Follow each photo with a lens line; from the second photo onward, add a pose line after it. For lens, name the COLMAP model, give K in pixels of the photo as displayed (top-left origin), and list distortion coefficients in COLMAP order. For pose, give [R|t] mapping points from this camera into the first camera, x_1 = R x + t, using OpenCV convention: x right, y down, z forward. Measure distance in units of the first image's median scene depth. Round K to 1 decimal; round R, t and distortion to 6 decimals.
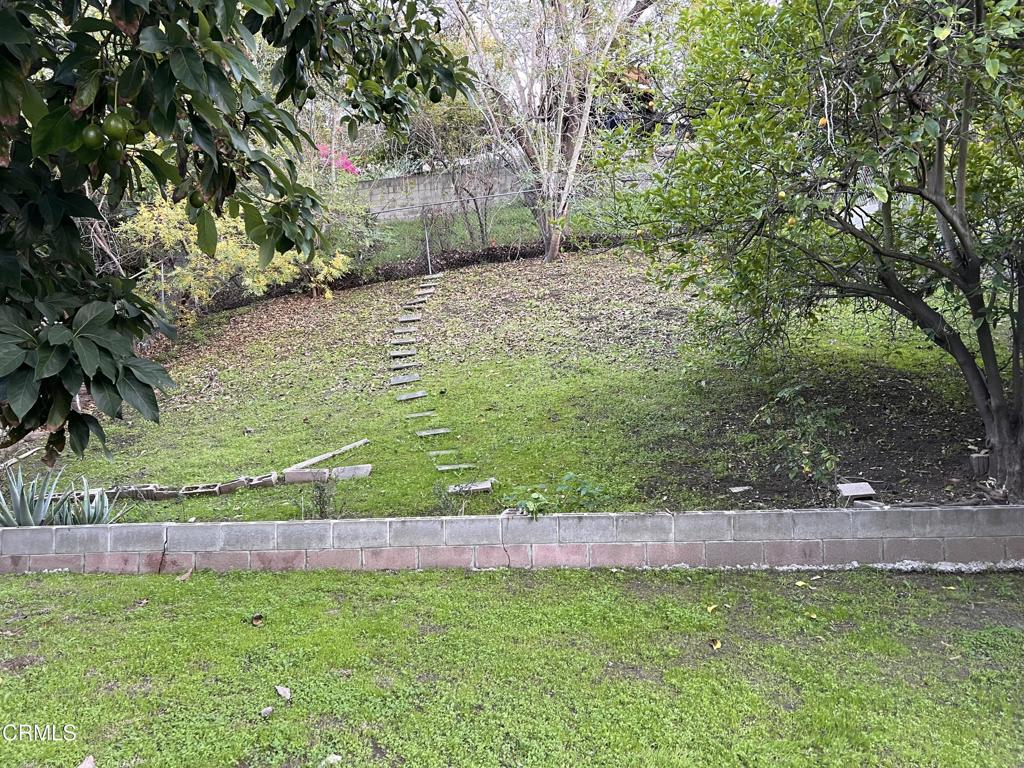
lens RADIAL K [[765.3, 0, 506.0], [0, 765.3, 390.1], [0, 0, 1]] dist [0.083630, -0.087886]
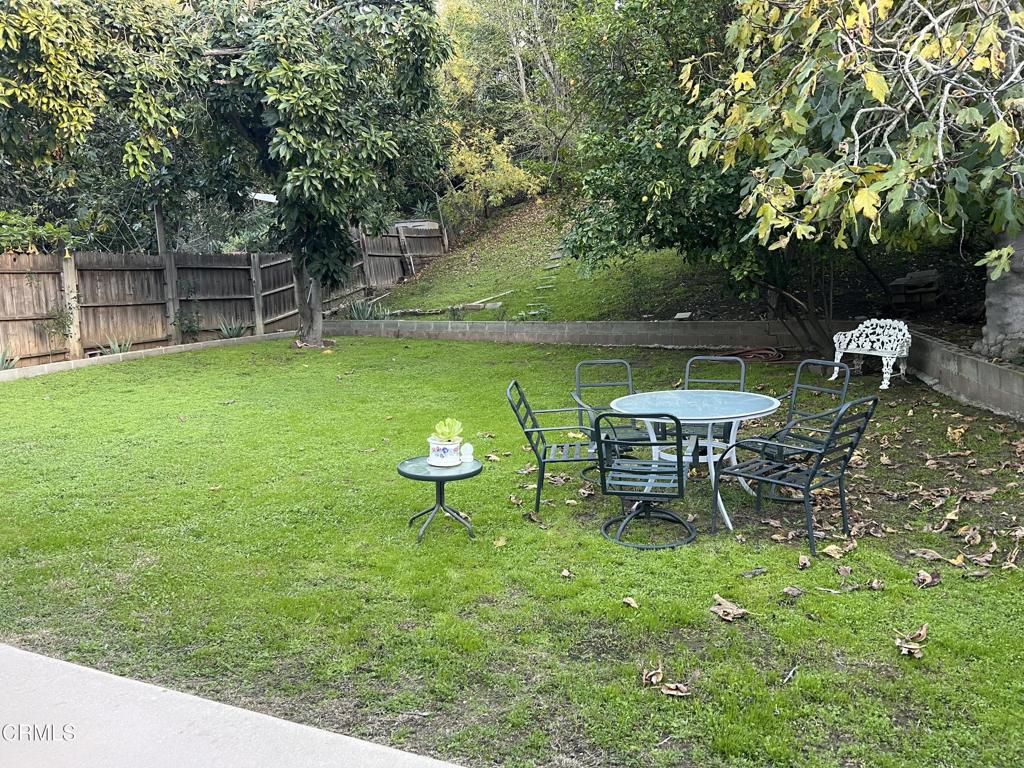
lens RADIAL K [[765.3, 0, 506.0], [0, 765.3, 390.1], [0, 0, 1]] dist [0.083630, -0.087886]
pose [[0.868194, 0.073364, -0.490773, 1.169623], [0.019918, 0.983061, 0.182191, -0.061221], [0.495826, -0.167953, 0.852026, -1.074451]]
